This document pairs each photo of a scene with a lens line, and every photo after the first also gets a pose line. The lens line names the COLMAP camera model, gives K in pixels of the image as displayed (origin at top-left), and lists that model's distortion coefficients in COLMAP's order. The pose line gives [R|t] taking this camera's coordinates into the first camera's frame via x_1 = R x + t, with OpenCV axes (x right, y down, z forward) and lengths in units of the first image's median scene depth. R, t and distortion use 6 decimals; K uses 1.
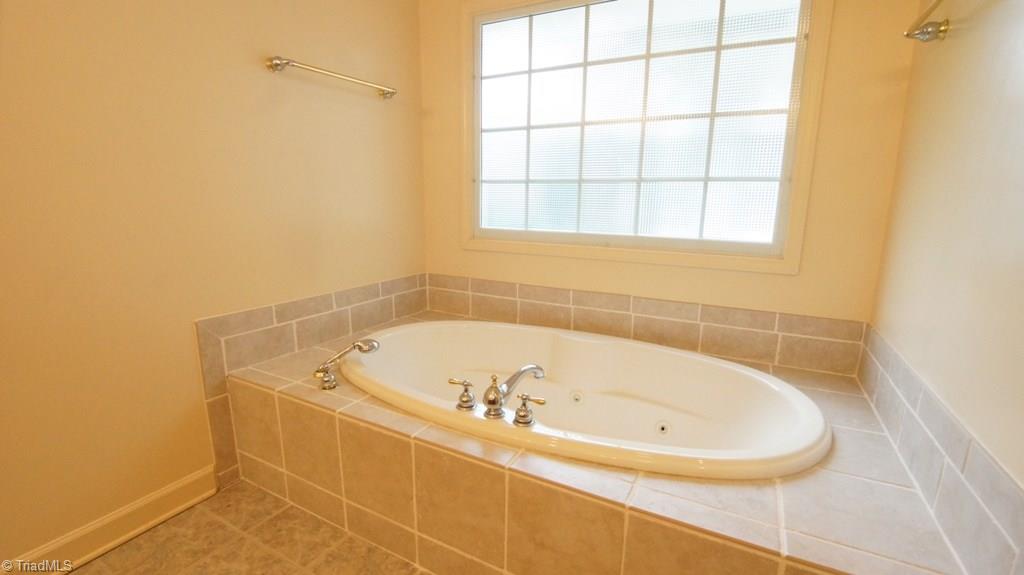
lens RADIAL K [[455.9, 0, 509.5], [0, 455.9, 296.2], [0, 0, 1]] dist [-0.029585, 0.000732]
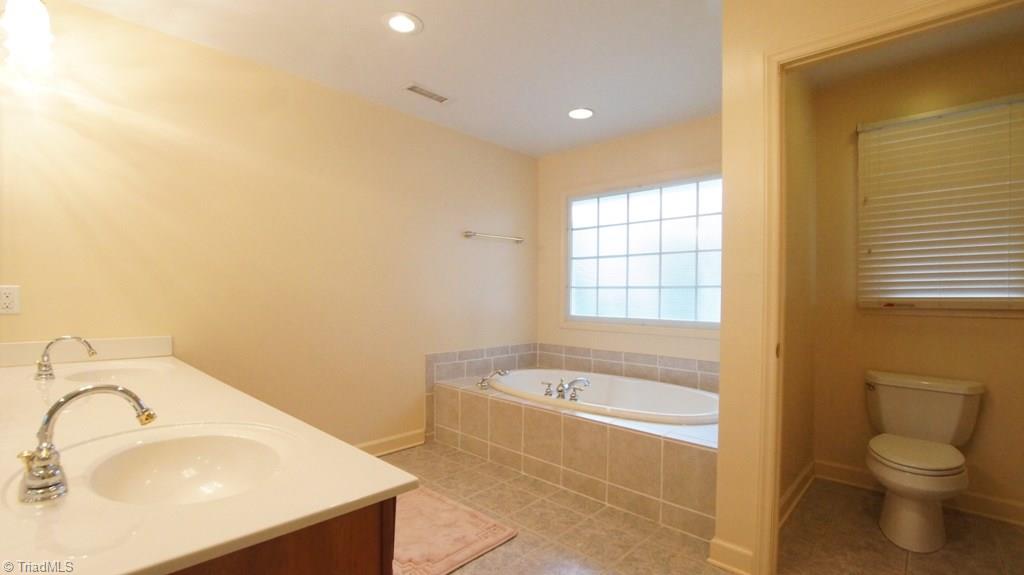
lens RADIAL K [[455.9, 0, 509.5], [0, 455.9, 296.2], [0, 0, 1]] dist [-0.029585, 0.000732]
pose [[0.964957, -0.001093, -0.262406, 0.220303], [-0.053584, 0.978100, -0.201120, 0.179110], [0.256879, 0.208133, 0.943766, -0.882888]]
